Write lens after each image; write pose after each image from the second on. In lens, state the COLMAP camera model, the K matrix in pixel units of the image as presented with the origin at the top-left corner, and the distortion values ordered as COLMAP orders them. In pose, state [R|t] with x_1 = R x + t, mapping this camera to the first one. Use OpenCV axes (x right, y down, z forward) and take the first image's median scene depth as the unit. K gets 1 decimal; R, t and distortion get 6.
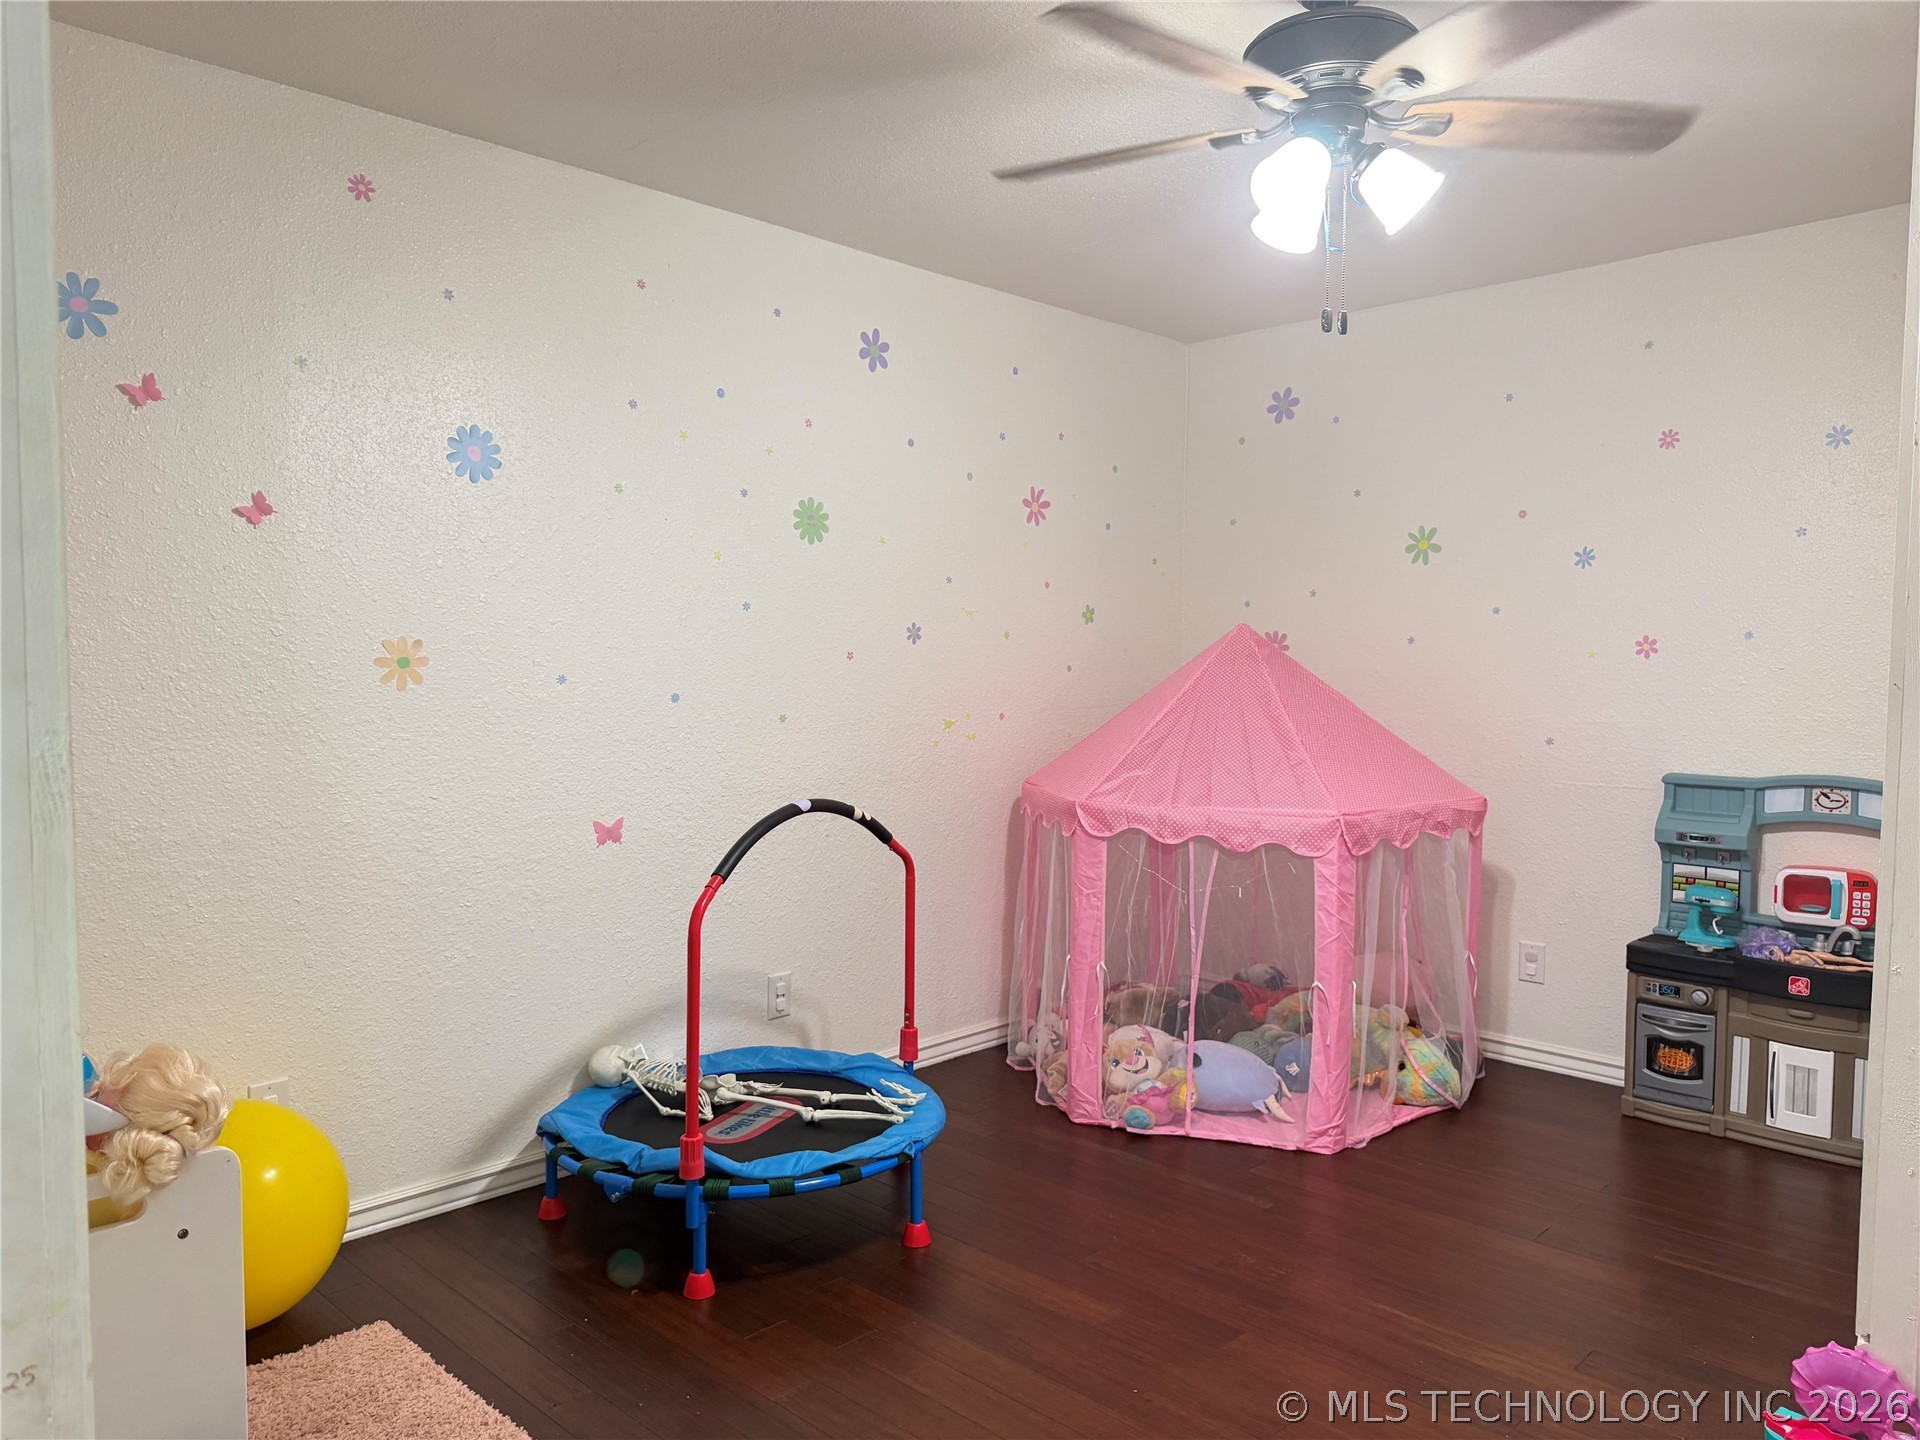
lens RADIAL K [[1347.9, 0, 959.8], [0, 1347.9, 727.8], [0, 0, 1]] dist [0.115532, -0.198879]
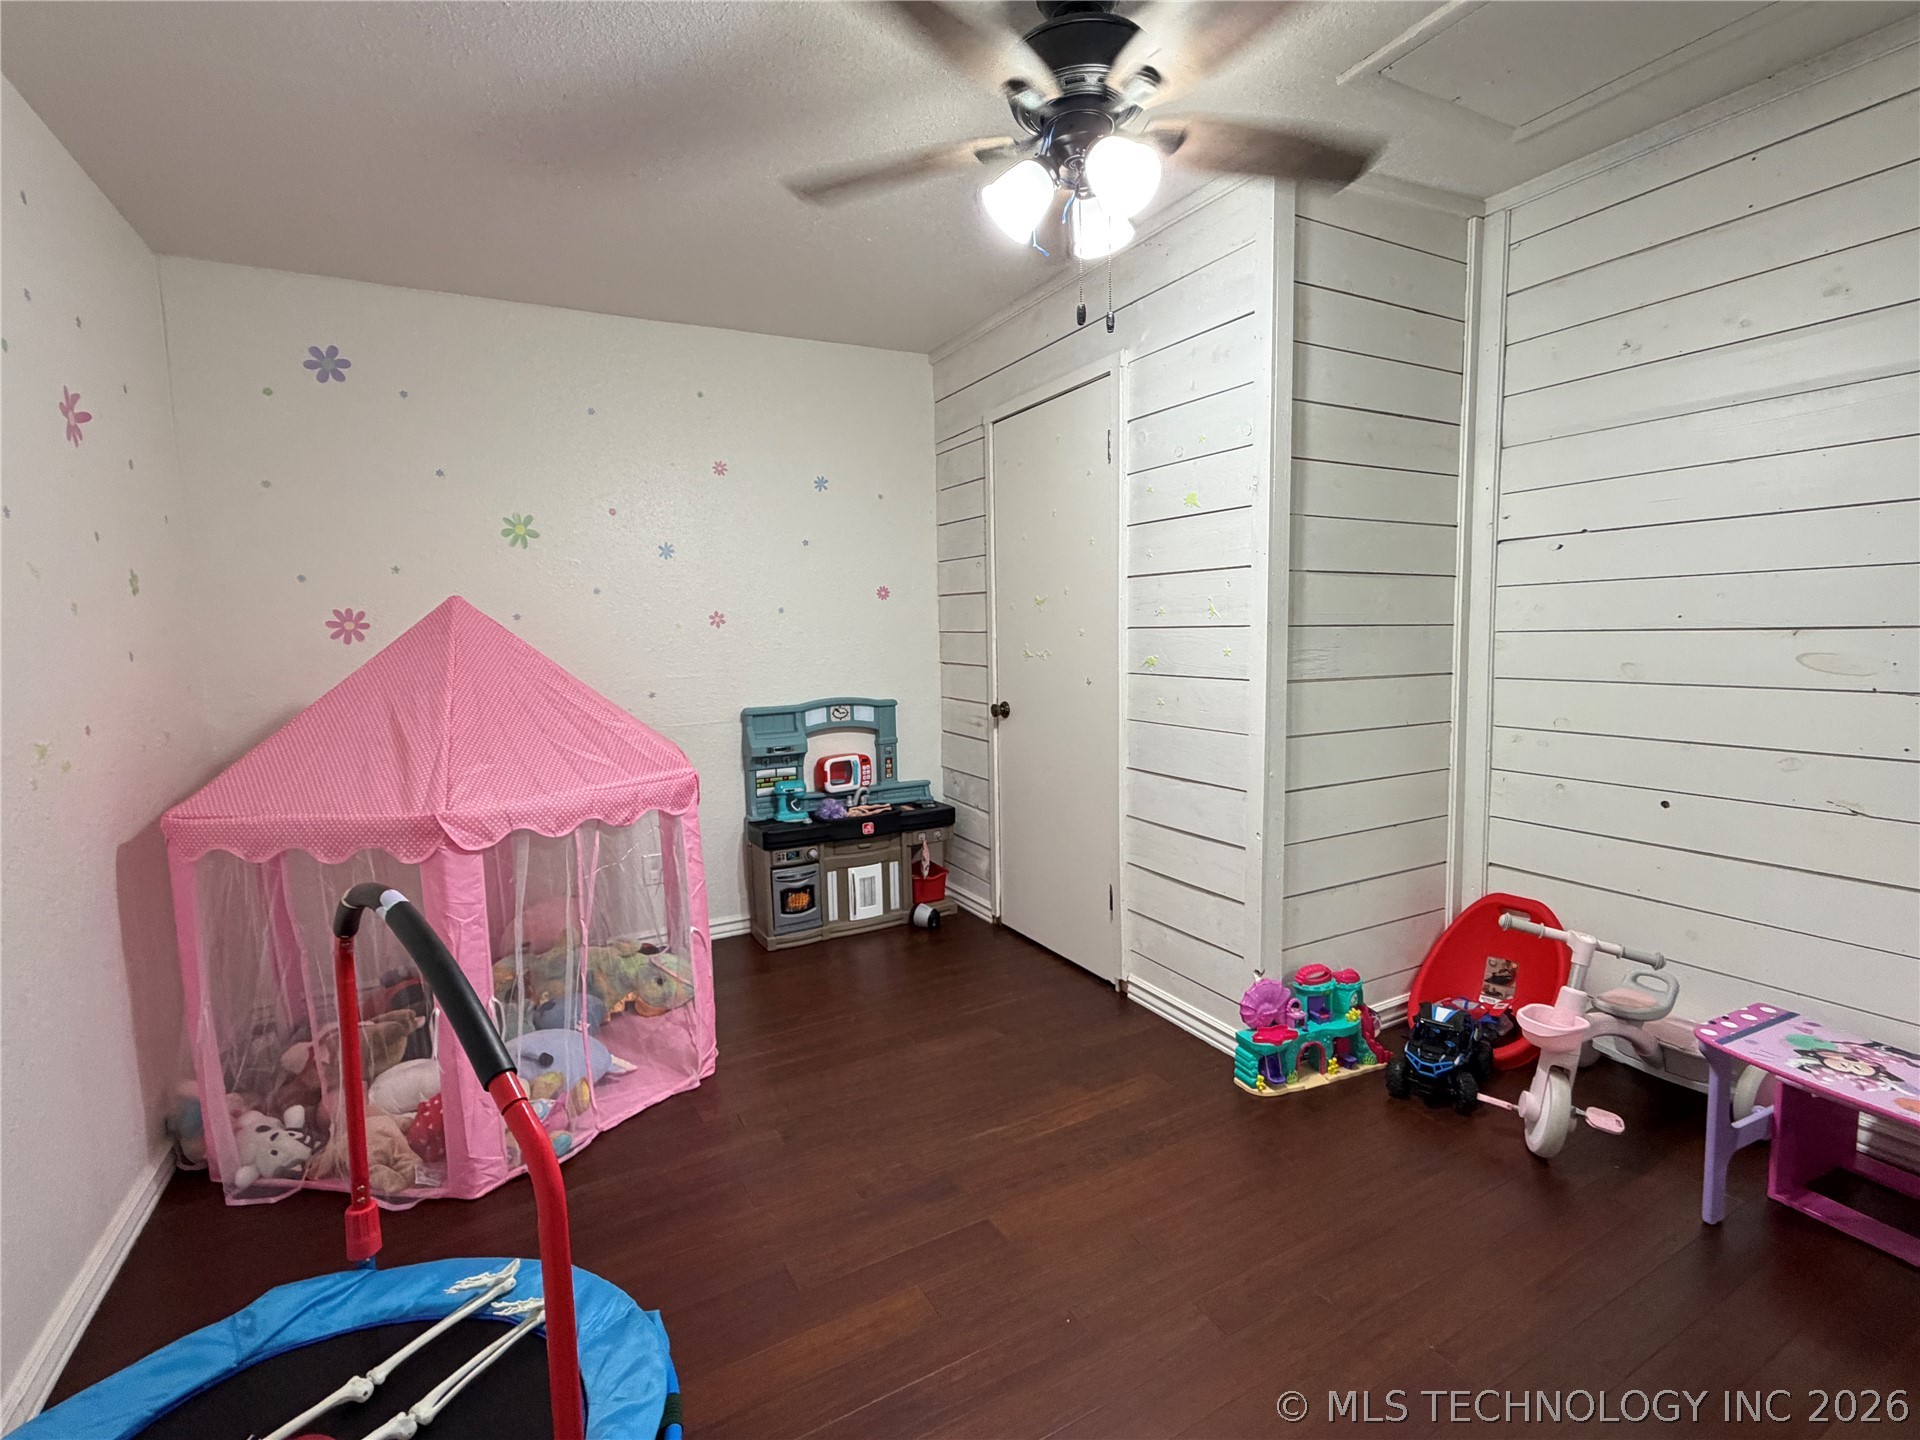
lens RADIAL K [[888.9, 0, 960.0], [0, 888.9, 720.0], [0, 0, 1]] dist [-0.013157, 0.011540]
pose [[0.275845, -0.111878, 0.954669, -0.317623], [0.079397, 0.992461, 0.093366, -0.024525], [-0.957917, 0.050043, 0.282648, 0.559513]]
